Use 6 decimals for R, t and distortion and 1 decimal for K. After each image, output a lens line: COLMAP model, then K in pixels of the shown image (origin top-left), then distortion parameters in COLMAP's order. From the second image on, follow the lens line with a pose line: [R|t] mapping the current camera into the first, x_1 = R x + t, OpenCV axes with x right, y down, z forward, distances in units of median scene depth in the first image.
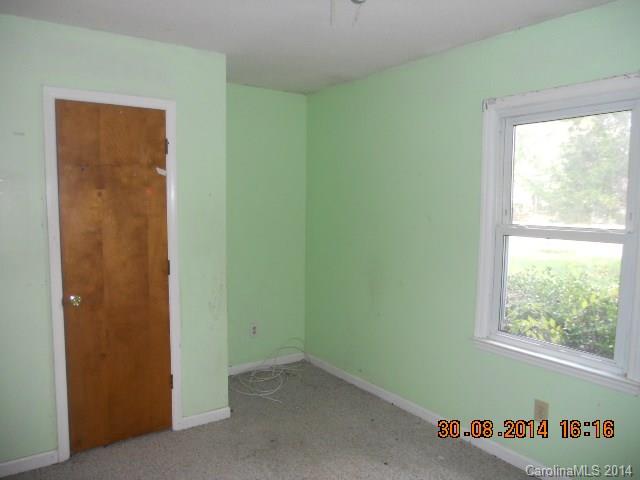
lens RADIAL K [[473.4, 0, 320.0], [0, 473.4, 240.0], [0, 0, 1]] dist [-0.089906, -0.002231]
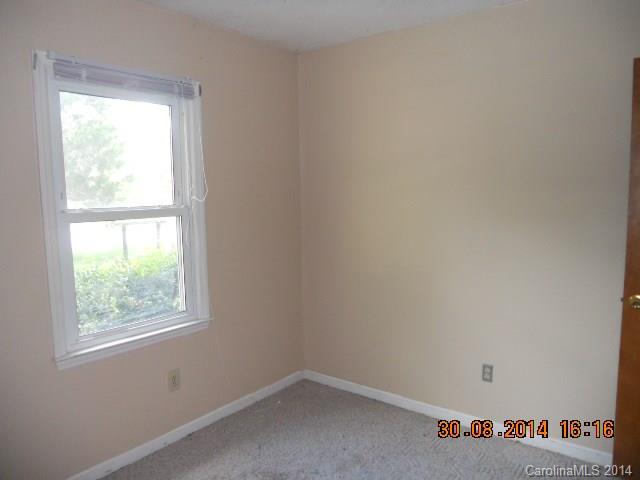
lens RADIAL K [[473.4, 0, 320.0], [0, 473.4, 240.0], [0, 0, 1]] dist [-0.089906, -0.002231]
pose [[-0.299648, -0.109194, 0.947780, -0.541258], [0.088676, 0.985940, 0.141626, -0.058720], [-0.949920, 0.126484, -0.285752, 0.854637]]
